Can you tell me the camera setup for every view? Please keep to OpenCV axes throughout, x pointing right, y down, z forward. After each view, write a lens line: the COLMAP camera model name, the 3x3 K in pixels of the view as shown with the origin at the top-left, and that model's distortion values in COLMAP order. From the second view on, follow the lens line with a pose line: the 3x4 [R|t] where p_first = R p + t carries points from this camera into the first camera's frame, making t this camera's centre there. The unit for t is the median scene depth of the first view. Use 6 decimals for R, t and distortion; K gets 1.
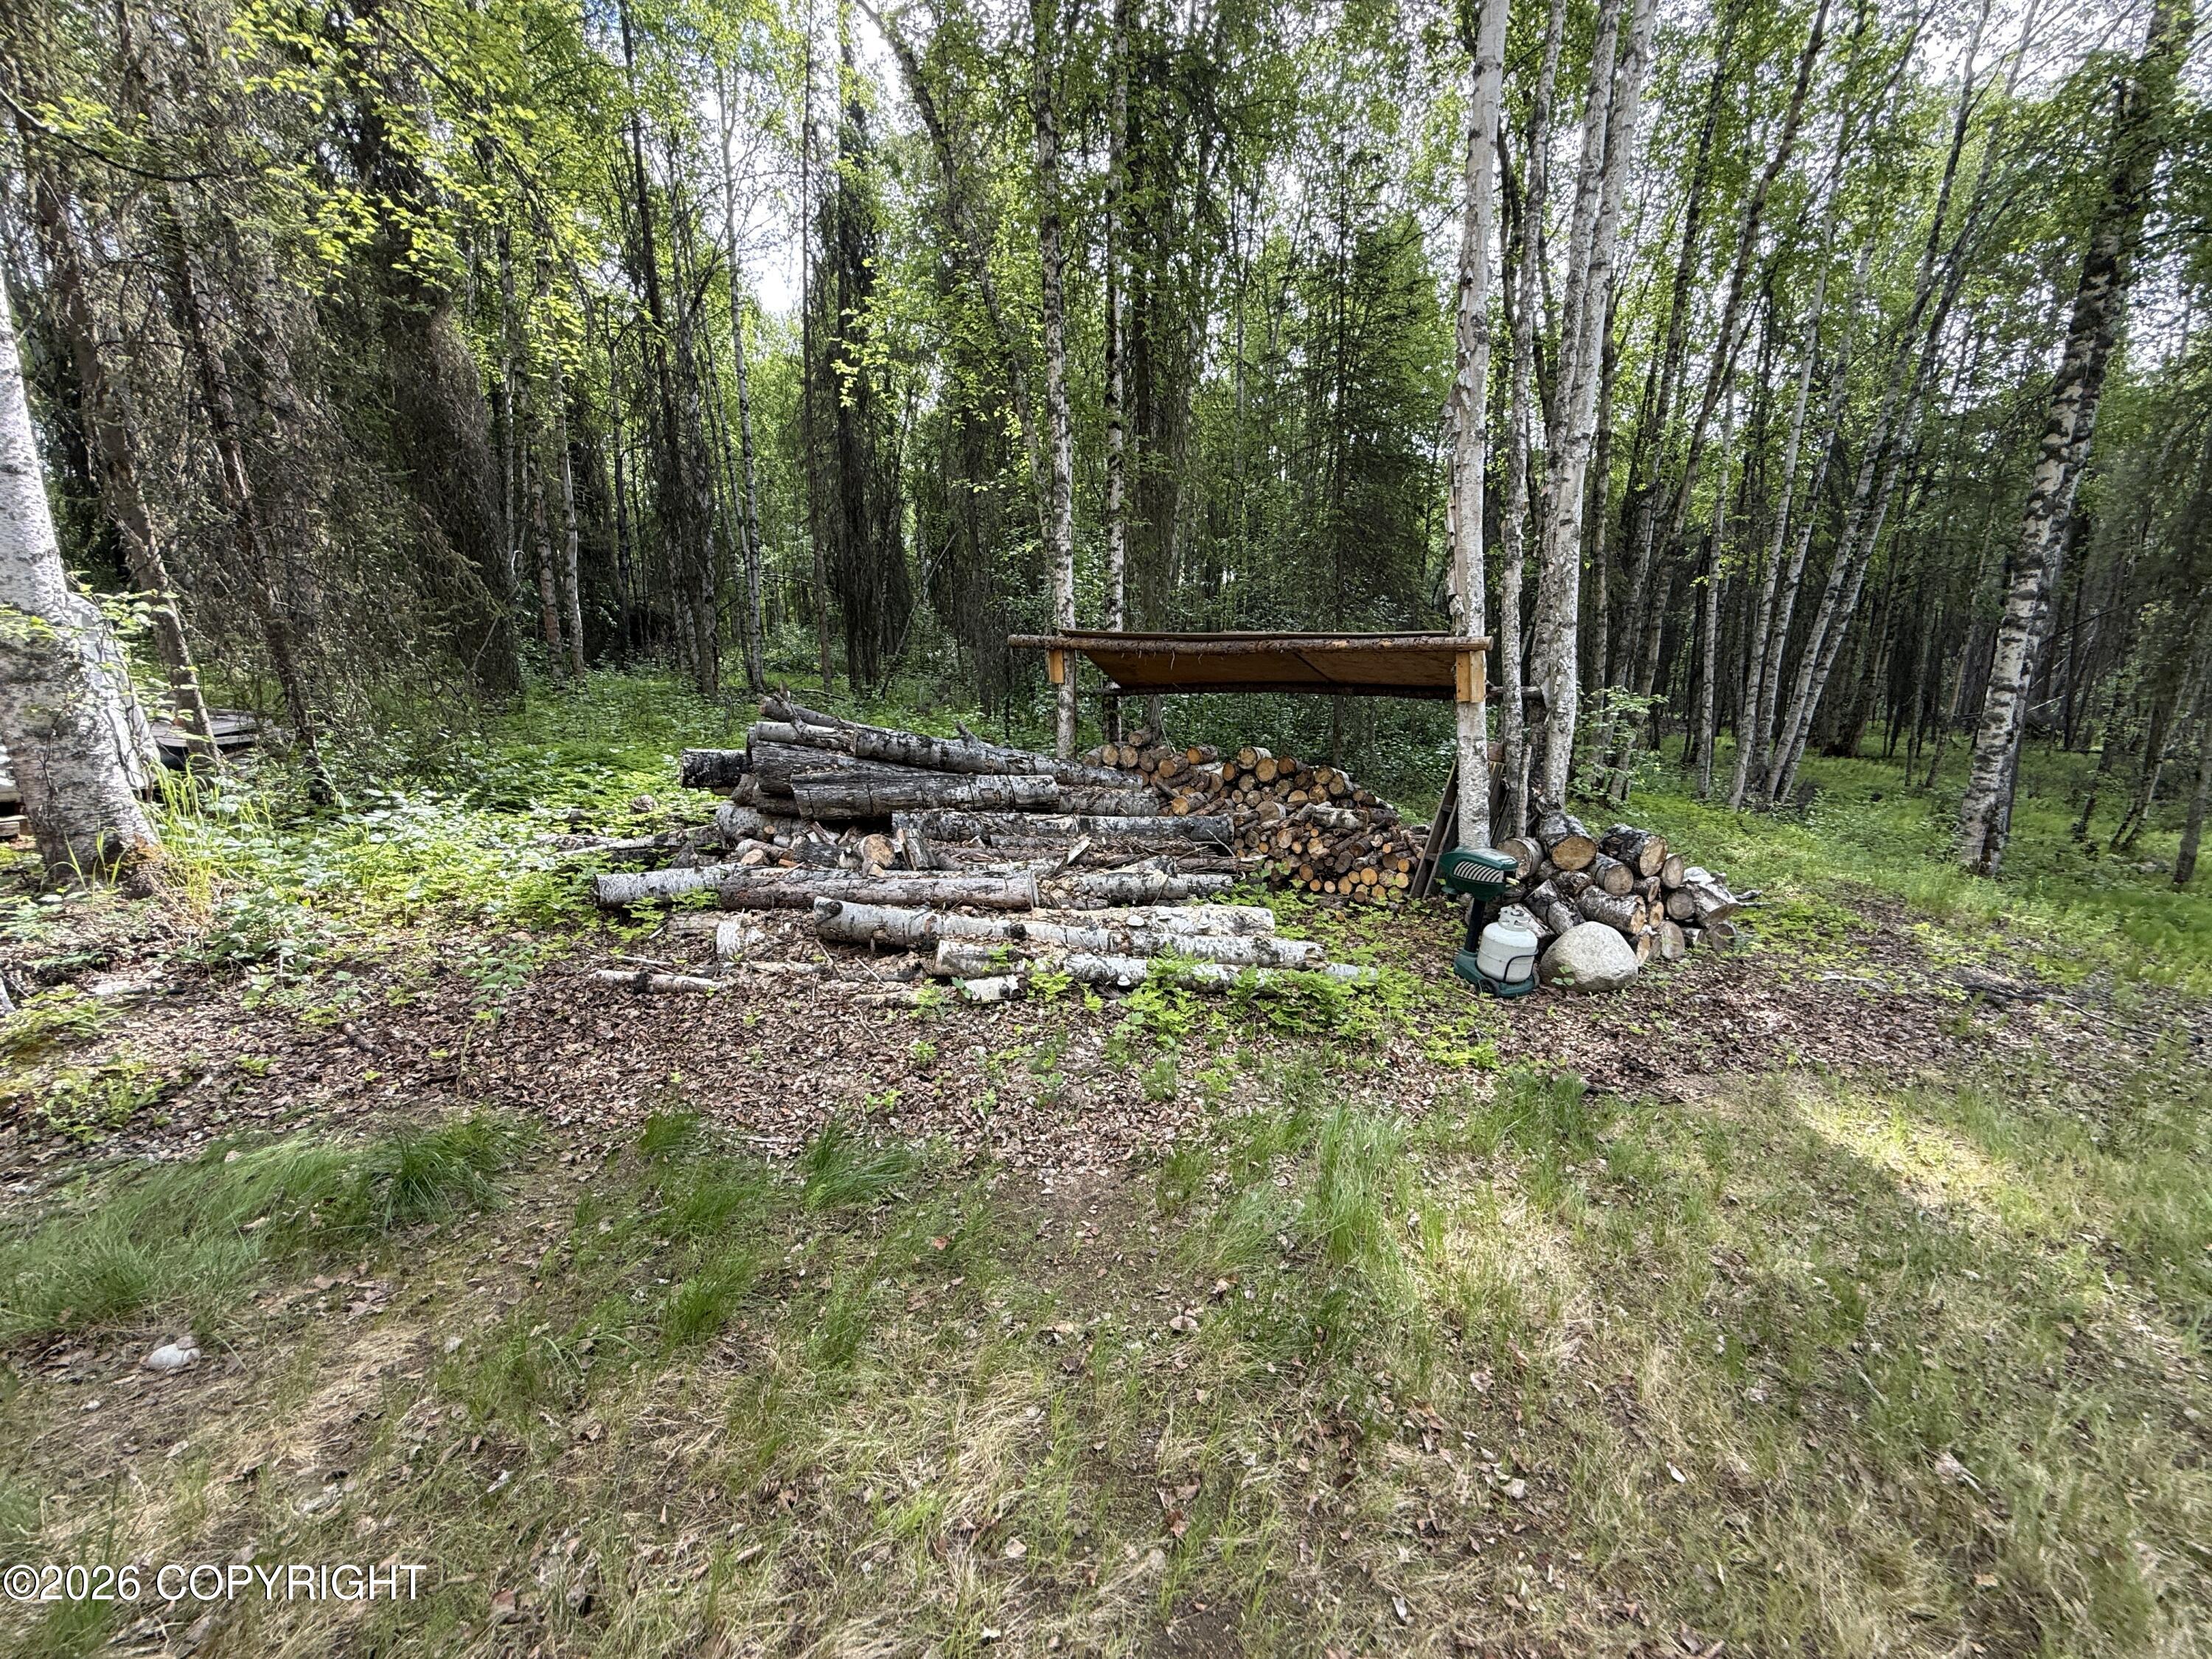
lens RADIAL K [[878.8, 0, 1106.0], [0, 878.8, 829.5], [0, 0, 1]] dist [0.002132, 0.000077]
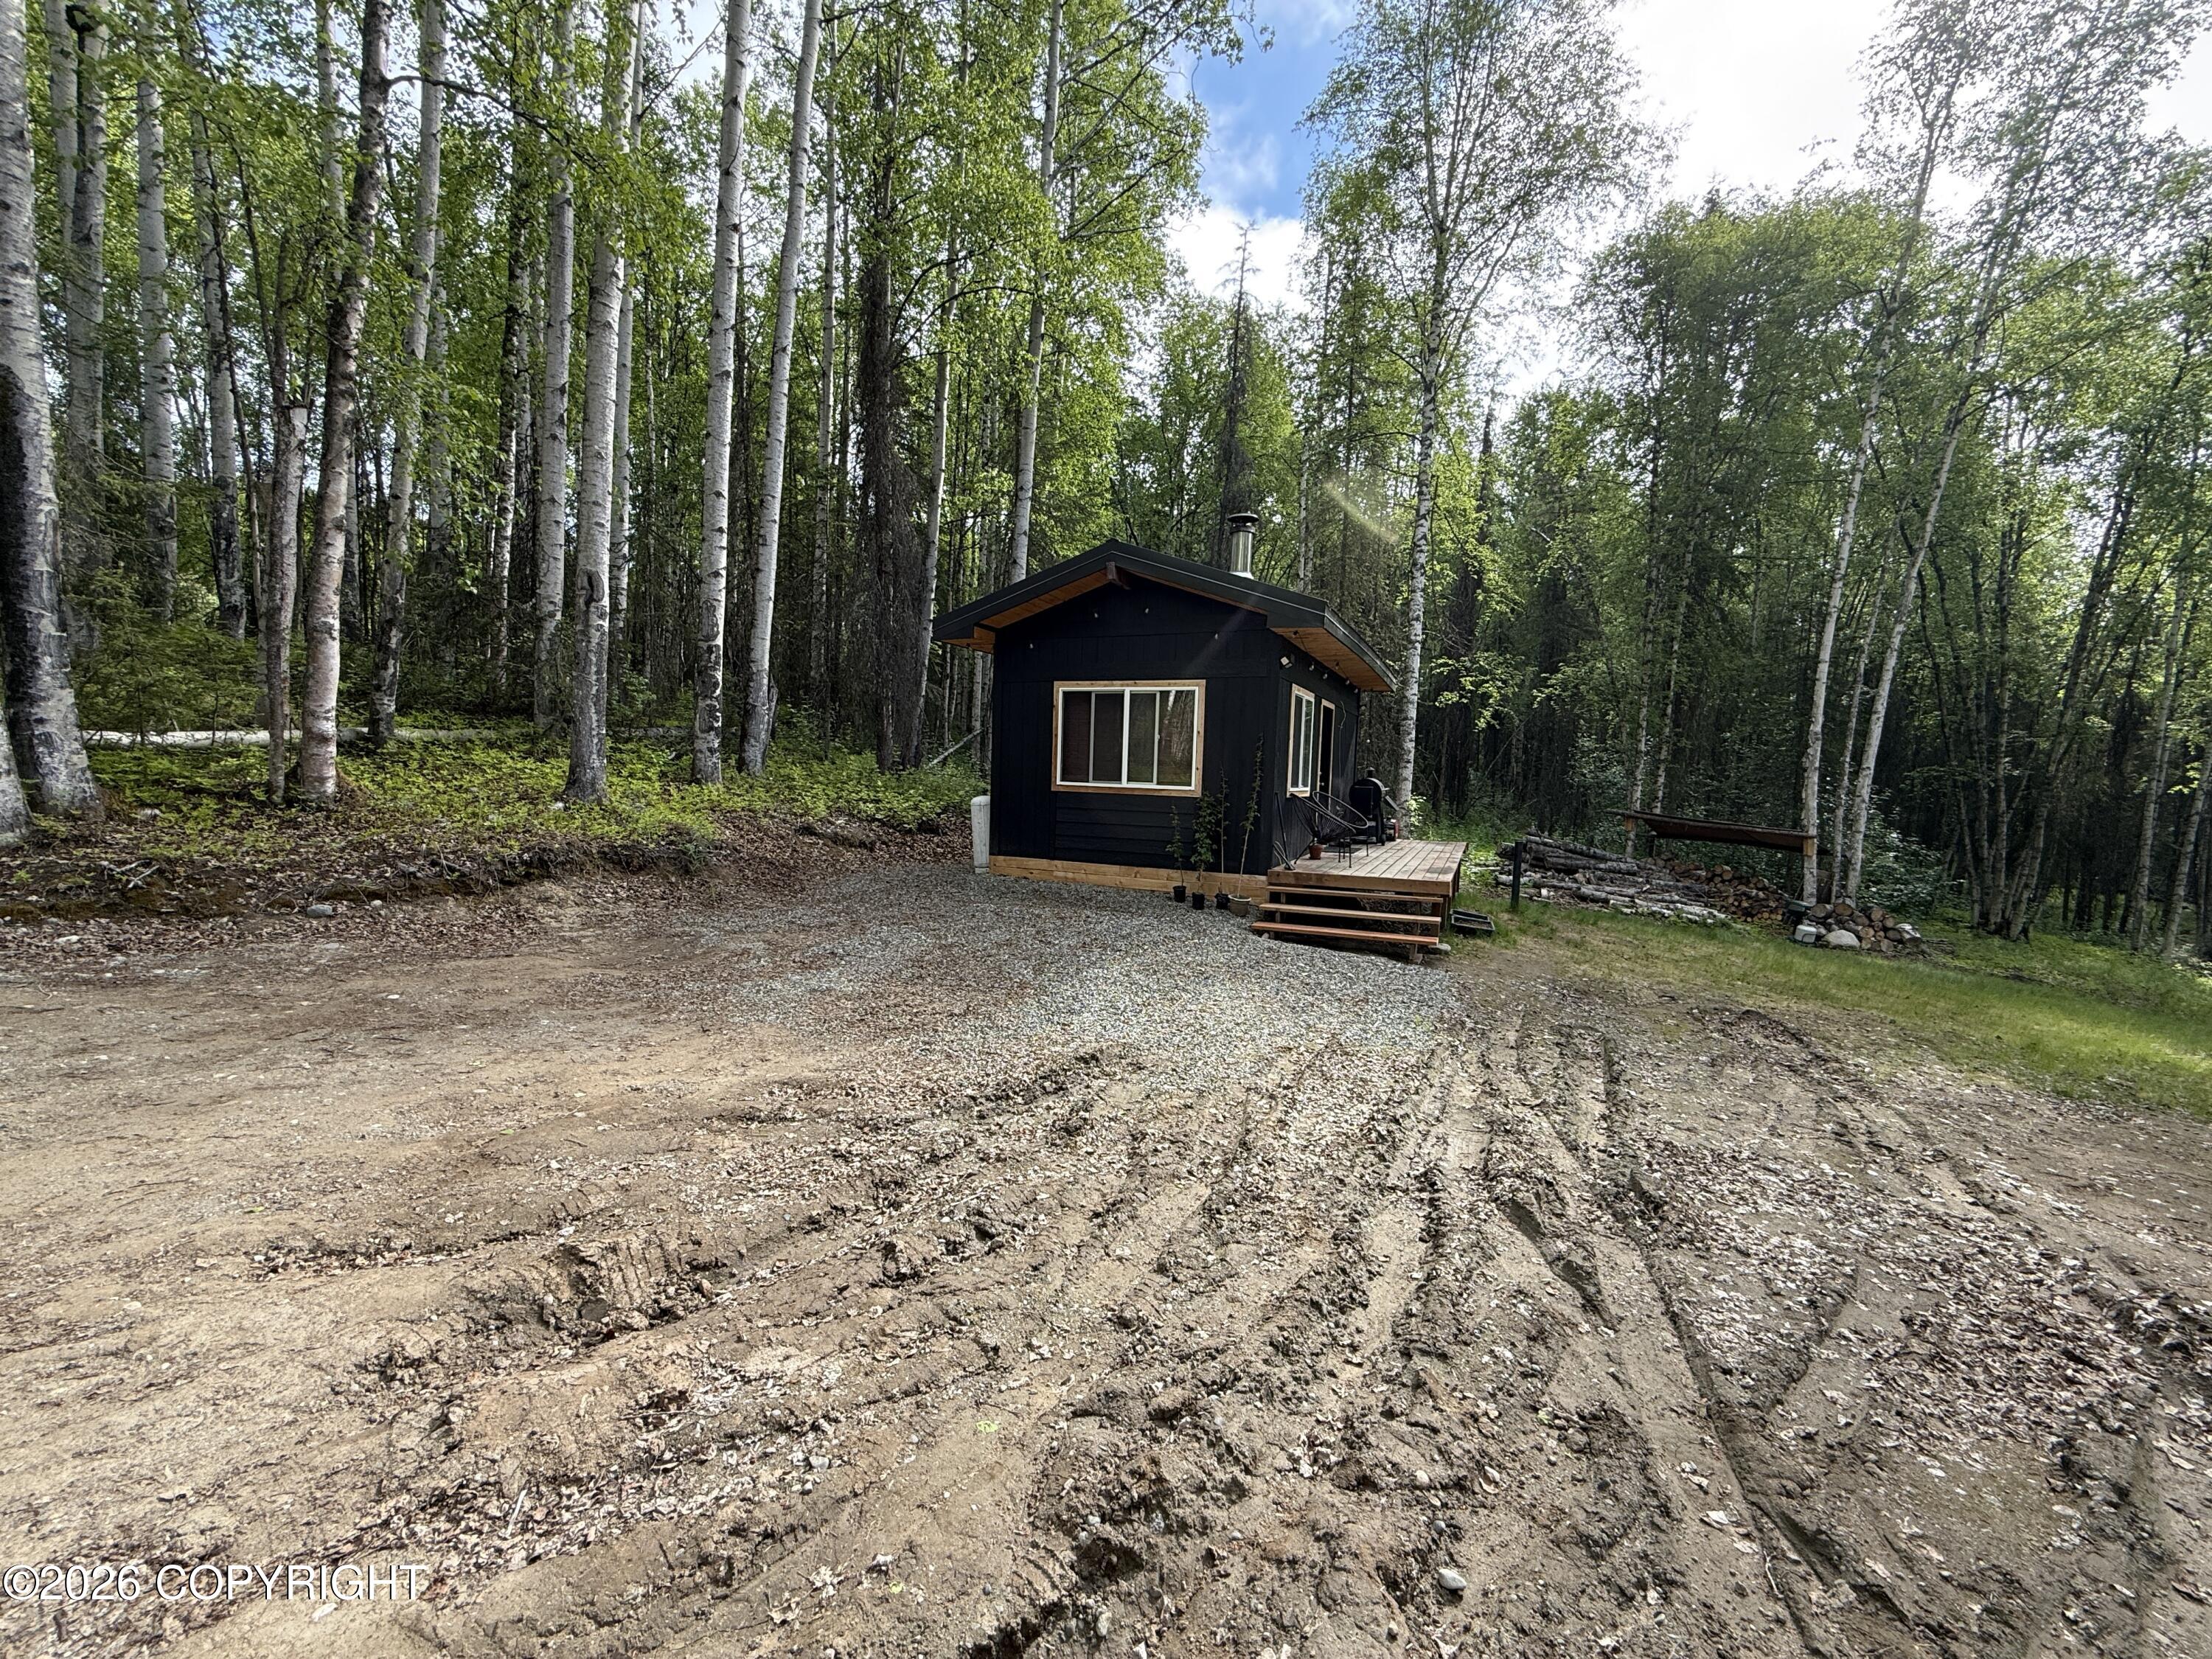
lens RADIAL K [[878.8, 0, 1106.0], [0, 878.8, 829.5], [0, 0, 1]] dist [0.002132, 0.000077]
pose [[0.879467, 0.098237, -0.465712, -0.274409], [-0.151298, 0.985418, -0.077853, 0.338793], [0.451273, 0.138930, 0.881505, -2.551144]]
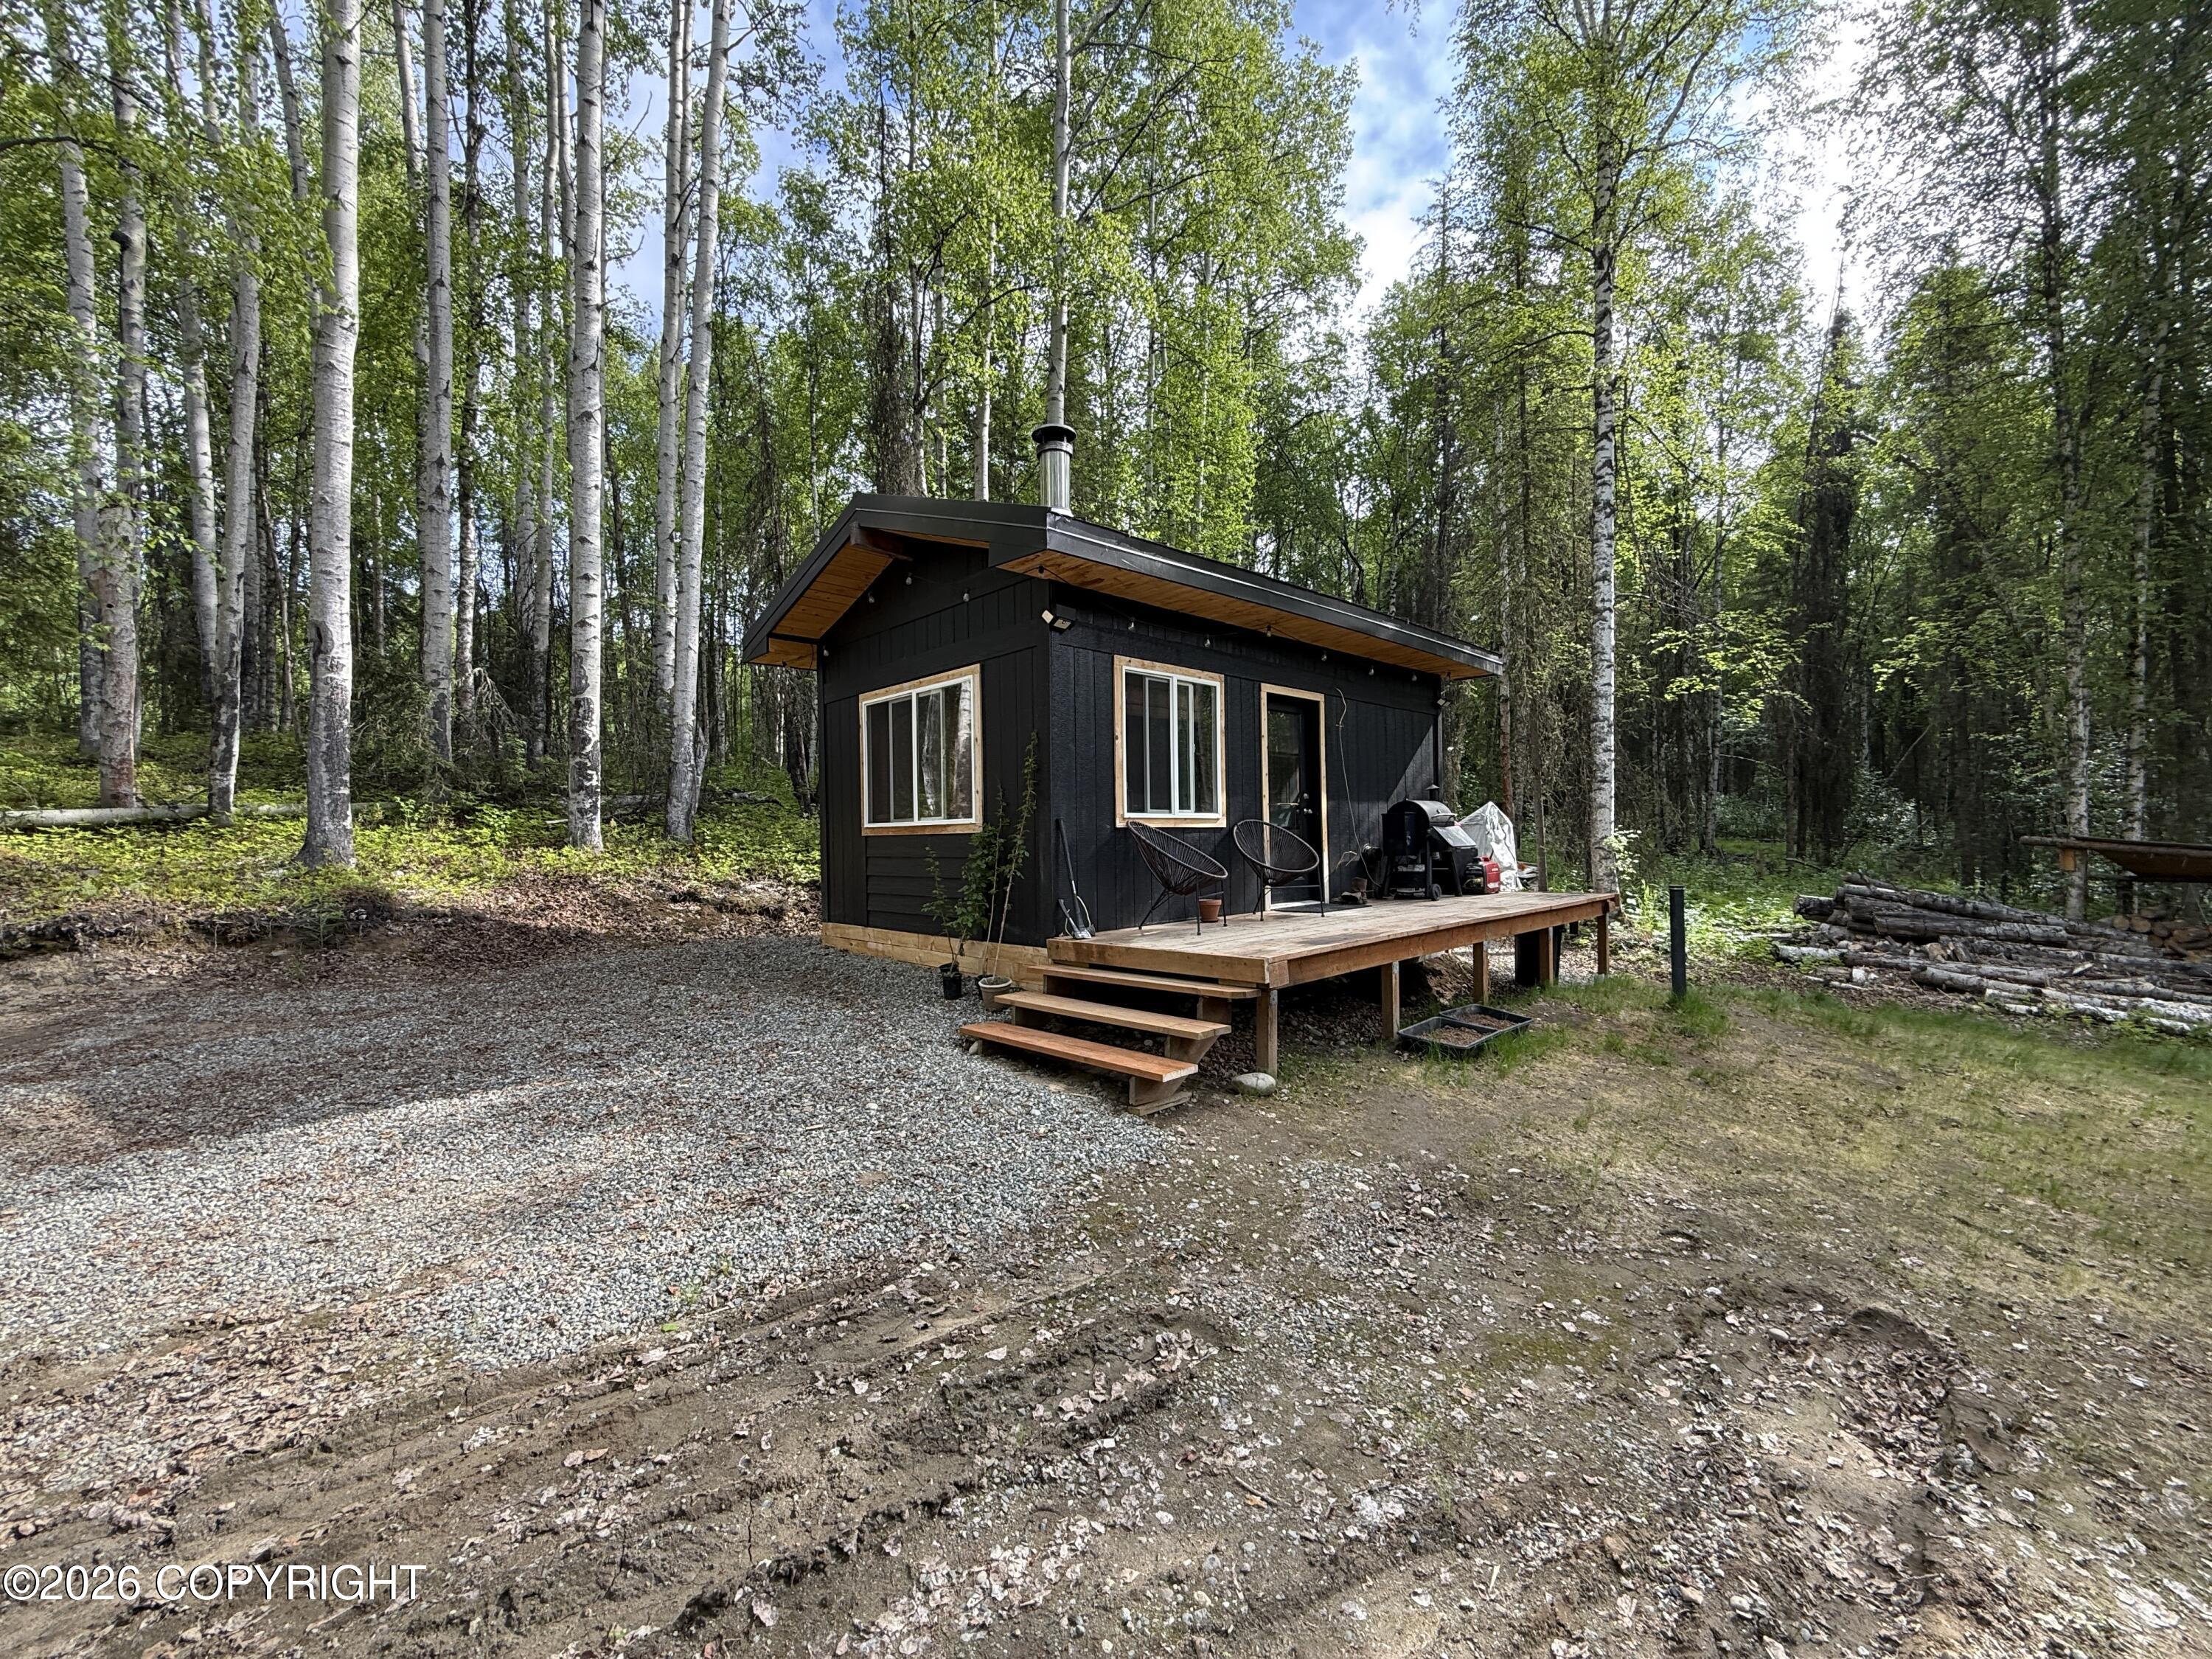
lens RADIAL K [[878.8, 0, 1106.0], [0, 878.8, 829.5], [0, 0, 1]] dist [0.002132, 0.000077]
pose [[0.635743, 0.020183, -0.771637, 0.080401], [-0.148363, 0.984214, -0.096492, 0.205748], [0.757509, 0.175826, 0.628702, -1.622705]]
